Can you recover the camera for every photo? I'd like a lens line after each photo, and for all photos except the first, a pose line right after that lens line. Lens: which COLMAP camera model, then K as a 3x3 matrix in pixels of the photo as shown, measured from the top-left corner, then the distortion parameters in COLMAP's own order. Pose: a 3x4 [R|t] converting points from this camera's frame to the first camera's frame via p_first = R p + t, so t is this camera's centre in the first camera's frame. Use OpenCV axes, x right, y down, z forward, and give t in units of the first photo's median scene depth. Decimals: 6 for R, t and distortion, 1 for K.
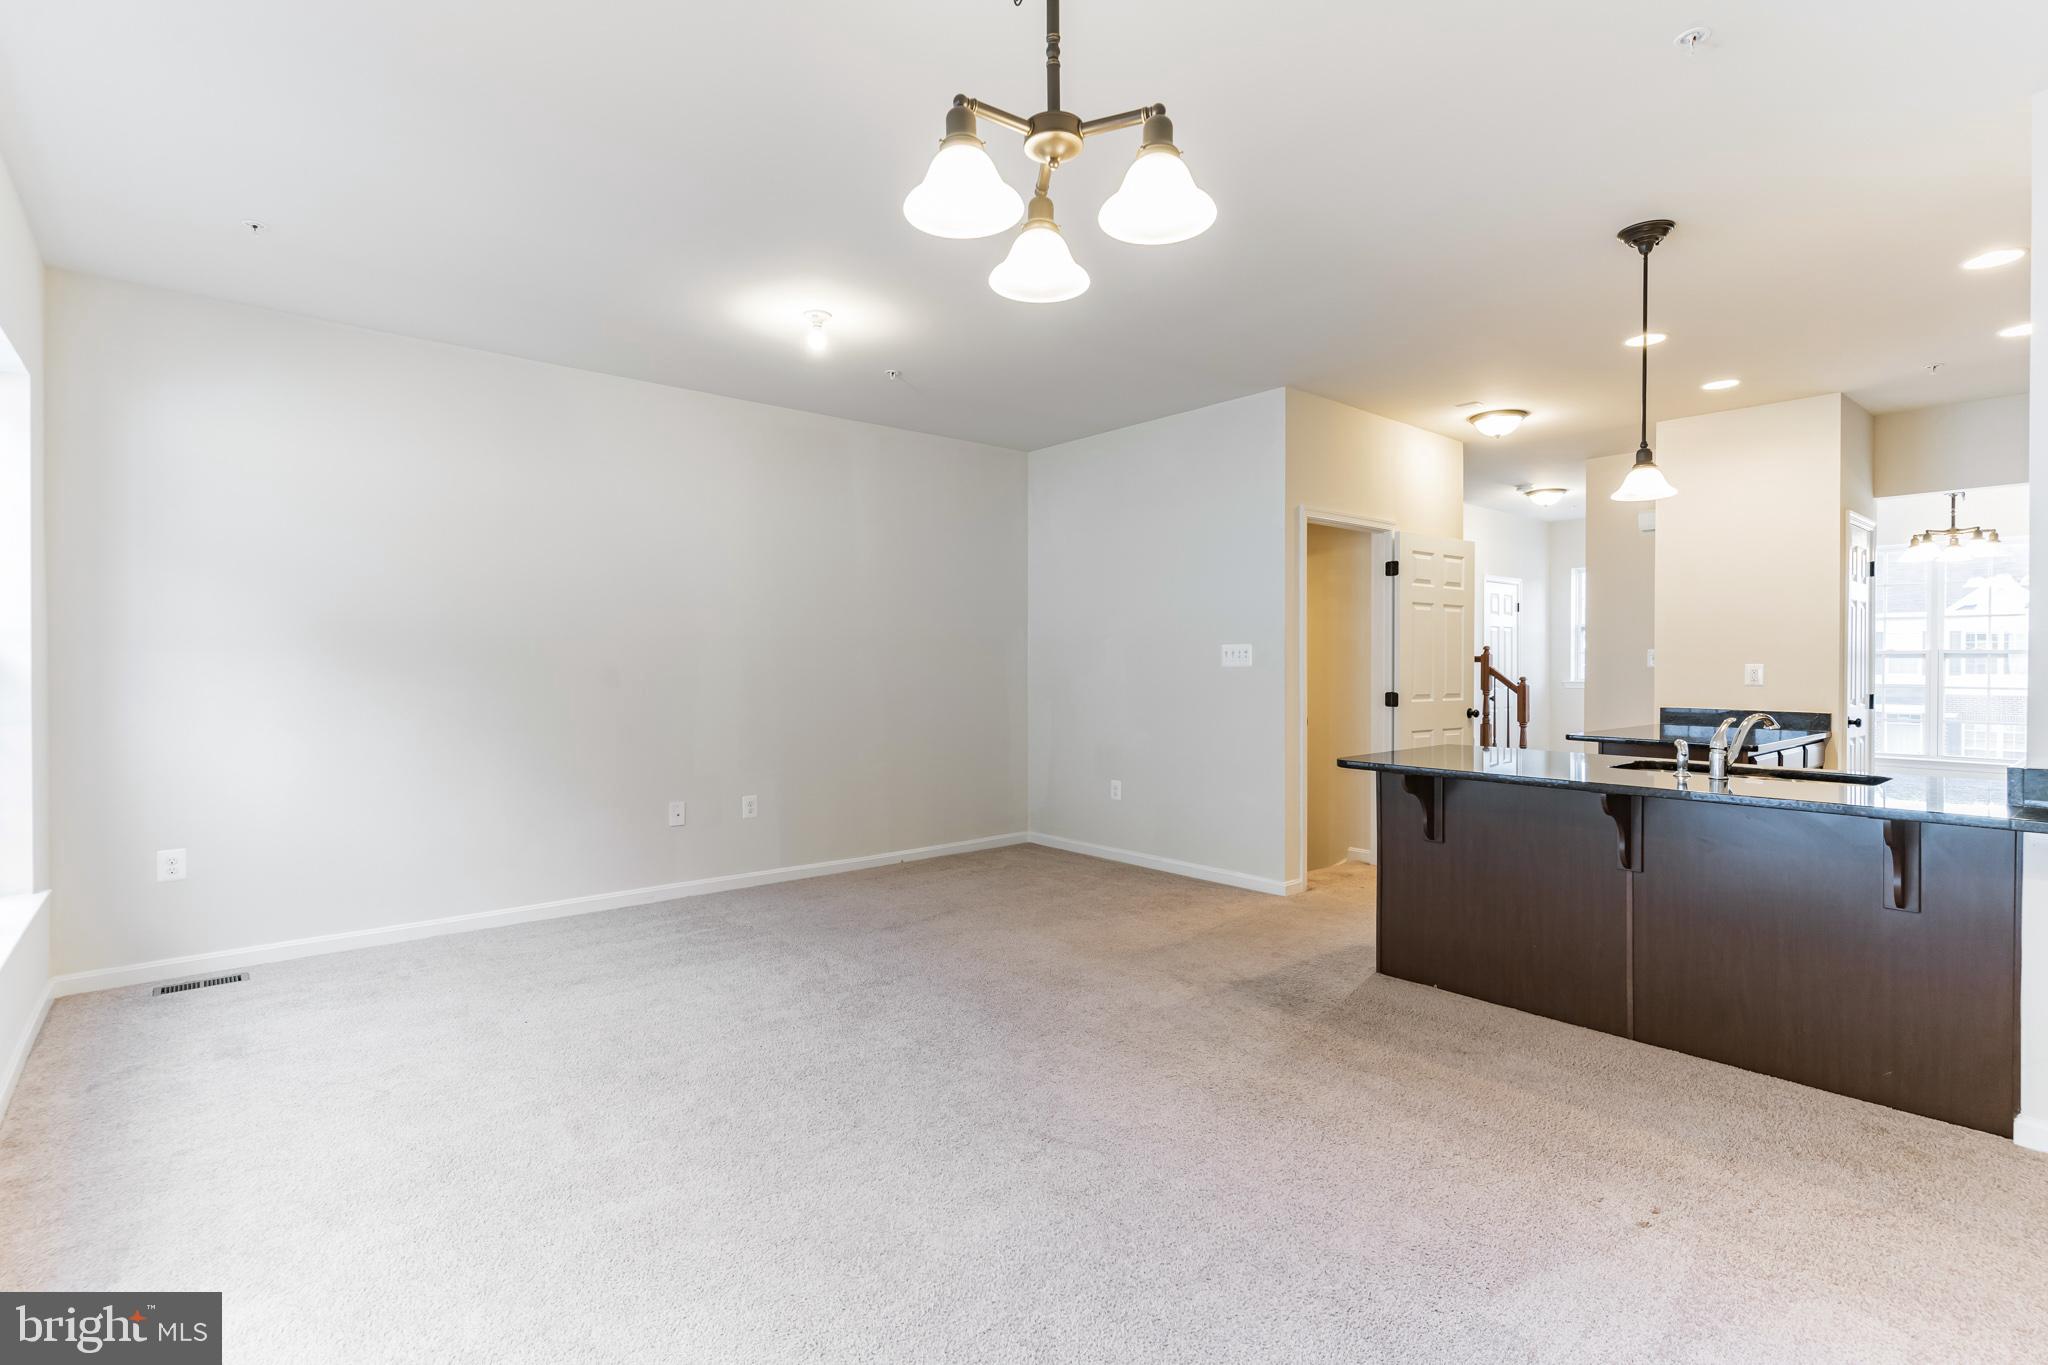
lens RADIAL K [[988.3, 0, 1030.2], [0, 988.3, 670.4], [0, 0, 1]] dist [0.001116, 0.000887]
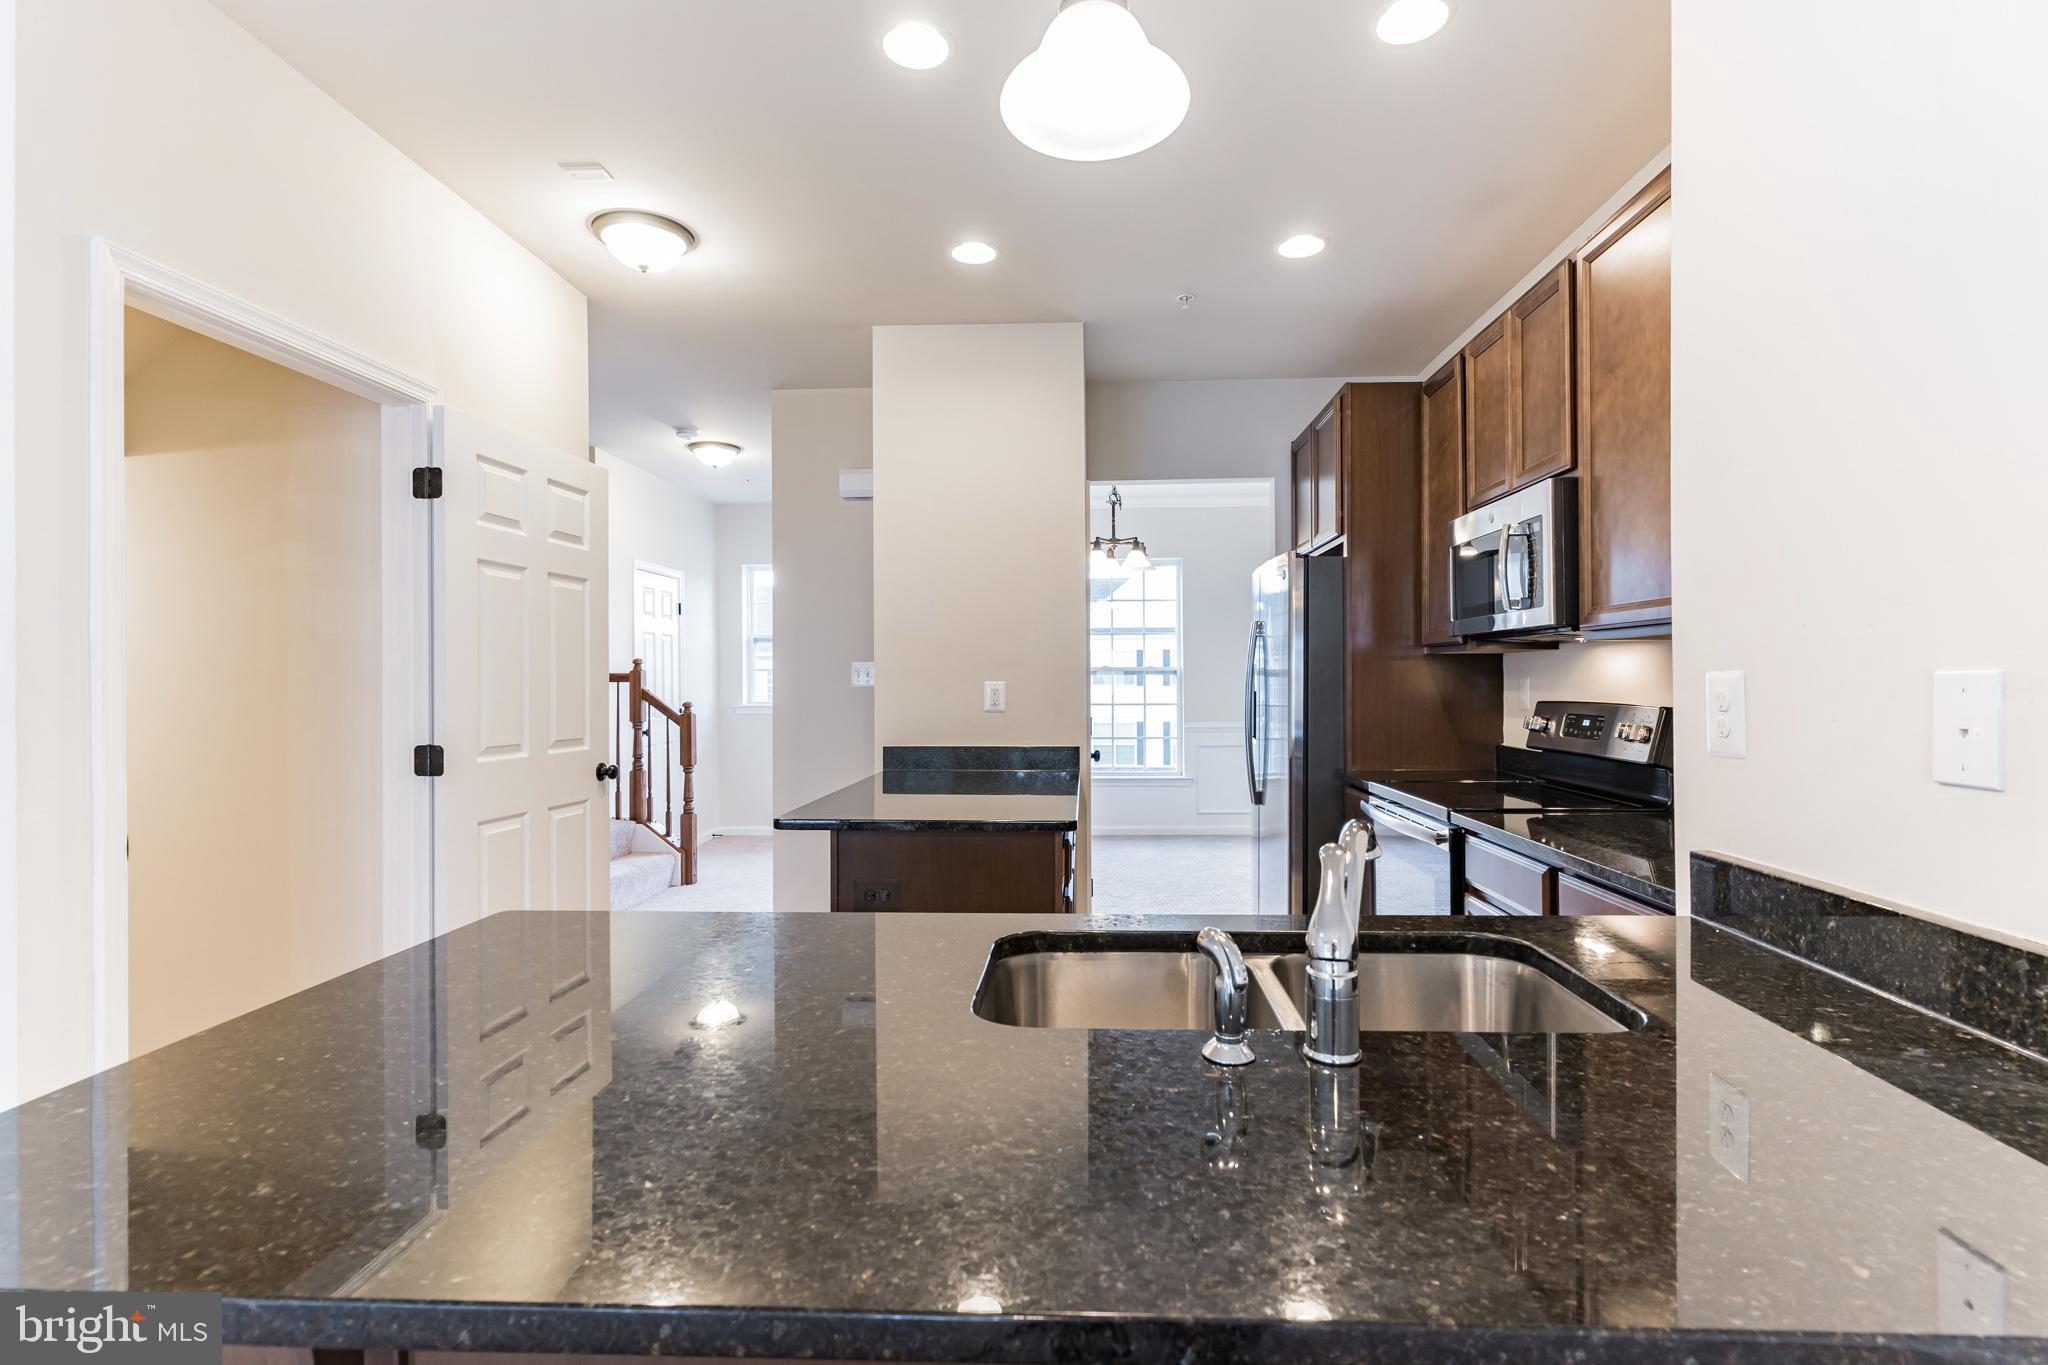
lens RADIAL K [[988.3, 0, 1030.2], [0, 988.3, 670.4], [0, 0, 1]] dist [0.001116, 0.000887]
pose [[0.696109, 0.001298, 0.717935, 0.224579], [0.014398, 0.999772, -0.015769, -0.002124], [-0.717791, 0.021314, 0.695932, 0.460606]]
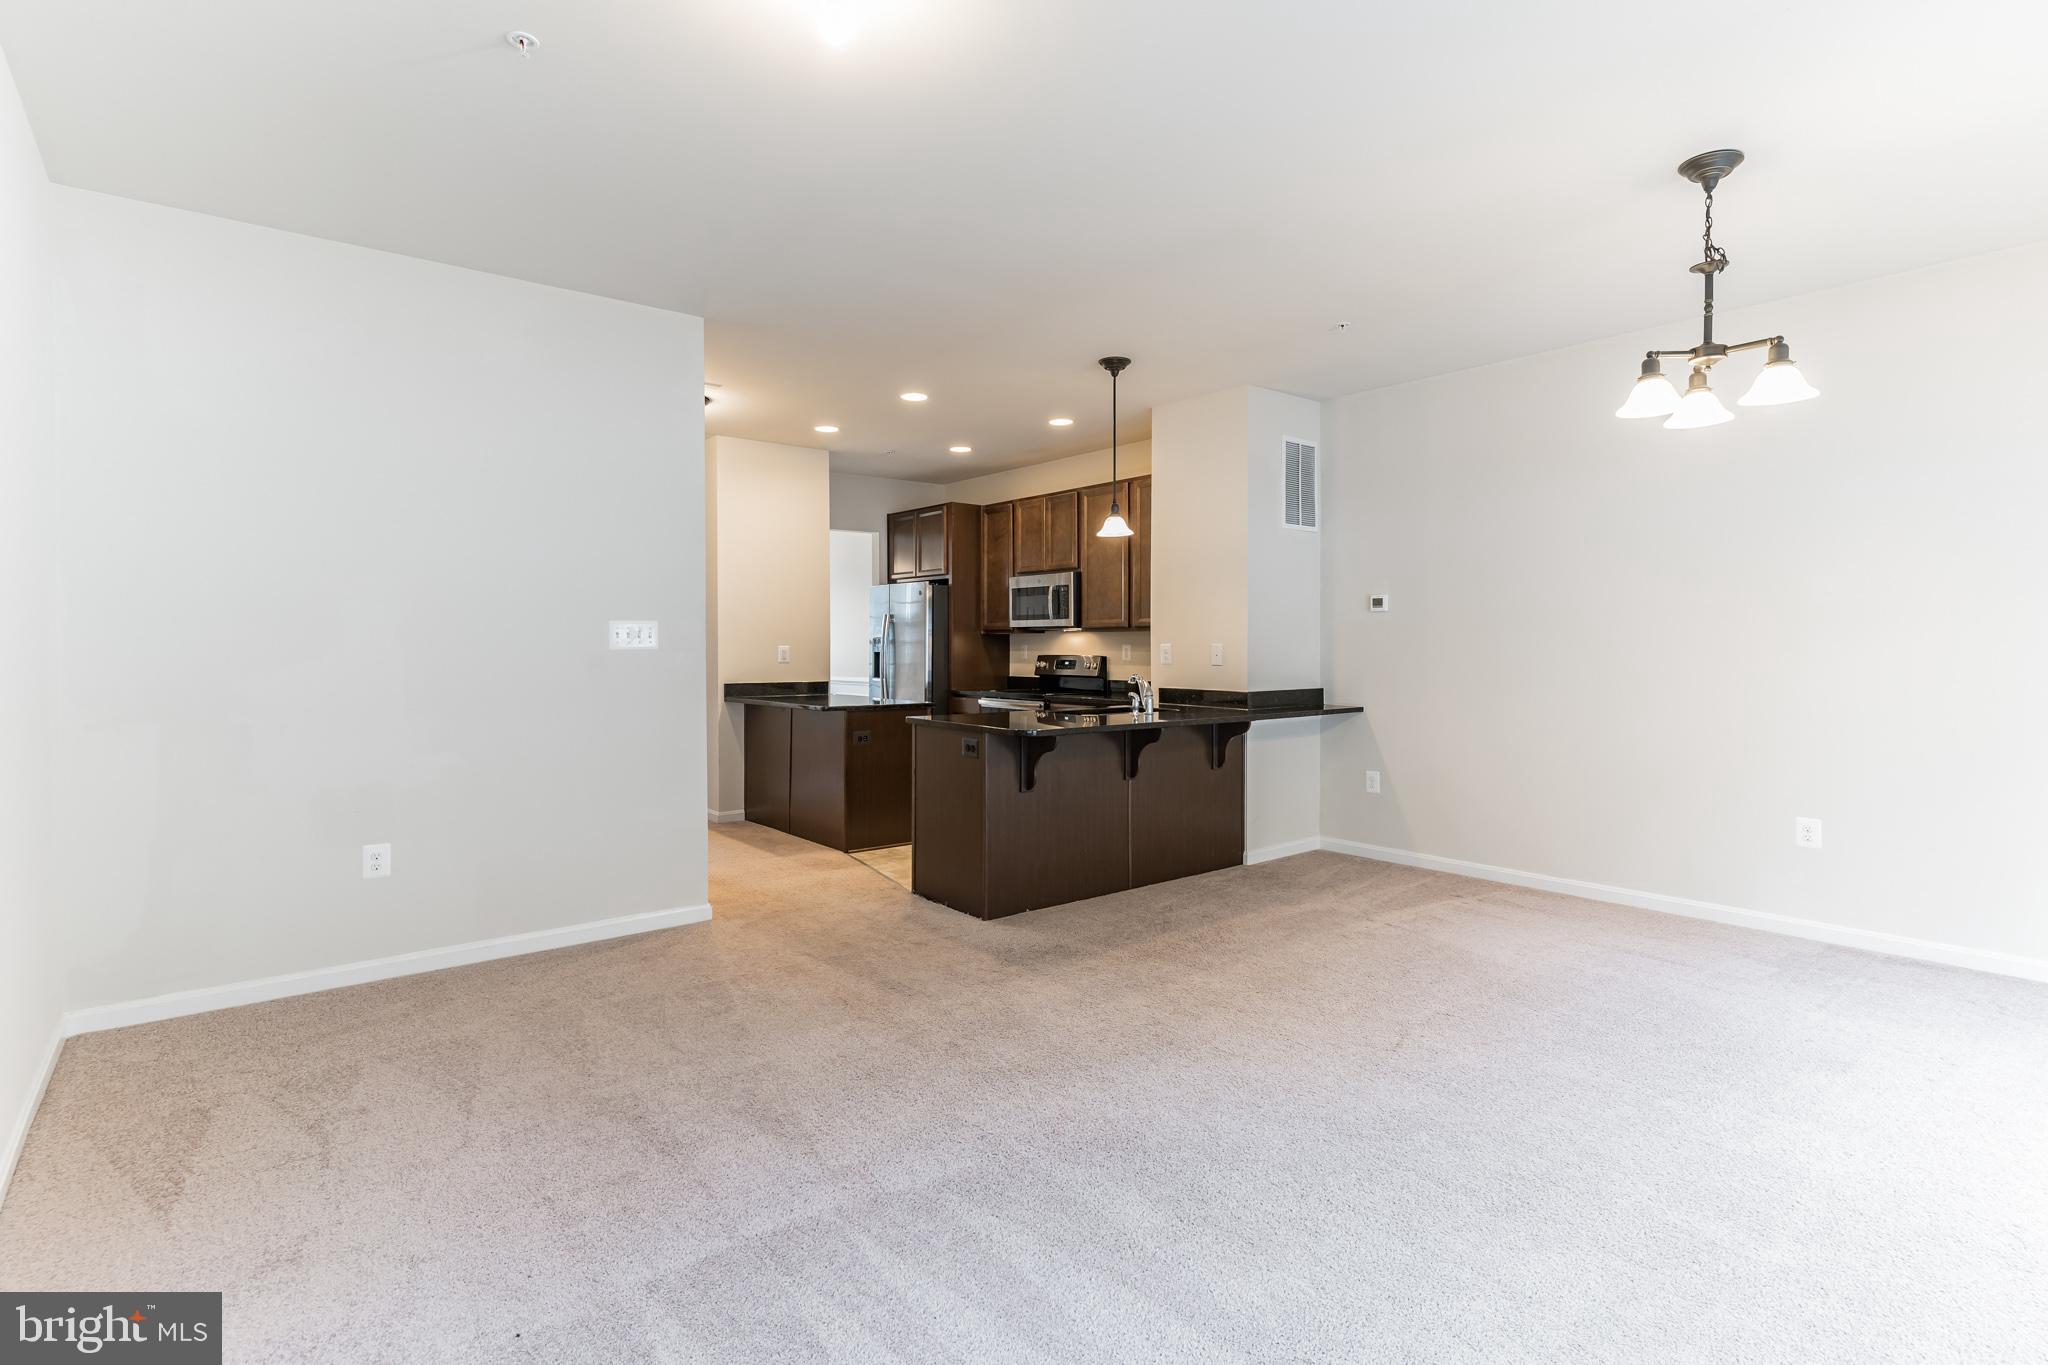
lens RADIAL K [[988.3, 0, 1030.2], [0, 988.3, 670.4], [0, 0, 1]] dist [0.001116, 0.000887]
pose [[0.011458, -0.027336, 0.999561, -0.531500], [0.007359, 0.999601, 0.027253, -0.006112], [-0.999907, 0.007043, 0.011654, 0.649601]]
